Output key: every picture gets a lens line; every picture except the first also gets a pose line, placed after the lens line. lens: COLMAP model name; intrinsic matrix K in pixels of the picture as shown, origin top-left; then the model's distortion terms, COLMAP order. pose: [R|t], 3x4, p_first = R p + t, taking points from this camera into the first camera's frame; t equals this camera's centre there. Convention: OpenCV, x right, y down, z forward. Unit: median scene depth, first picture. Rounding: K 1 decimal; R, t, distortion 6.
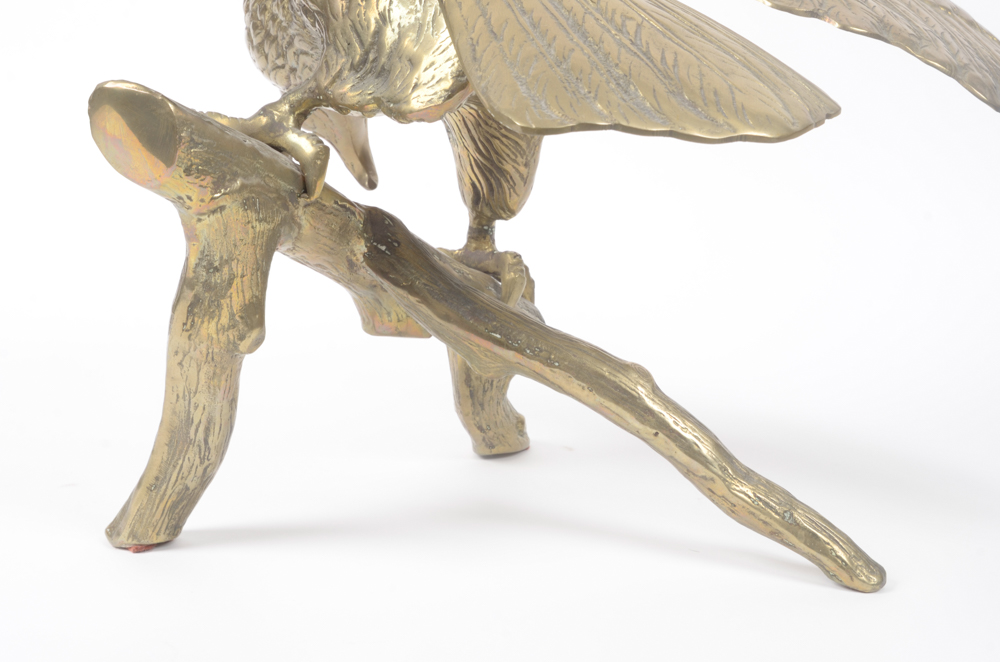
lens RADIAL K [[1434.6, 0, 498.1], [0, 1434.6, 334.2], [0, 0, 1]] dist [-0.044559, 0.000000]
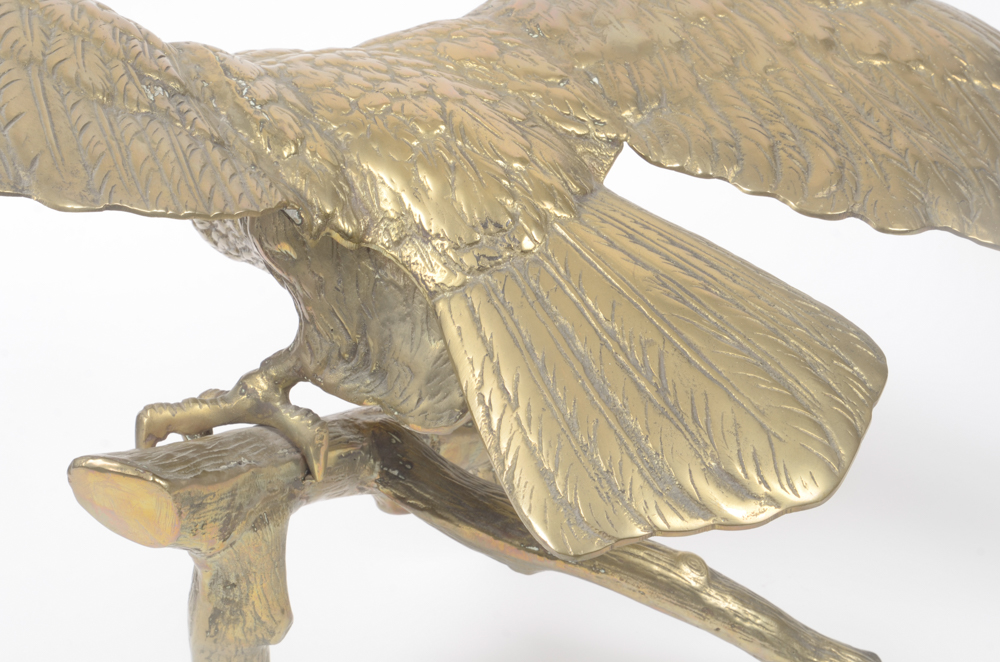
lens RADIAL K [[1935.1, 0, 503.1], [0, 1935.1, 325.9], [0, 0, 1]] dist [0.028170, 0.000000]
pose [[0.988759, -0.149511, -0.001519, 0.003147], [0.142141, 0.936772, 0.319772, -0.572418], [-0.046386, -0.316393, 0.947493, -0.143795]]
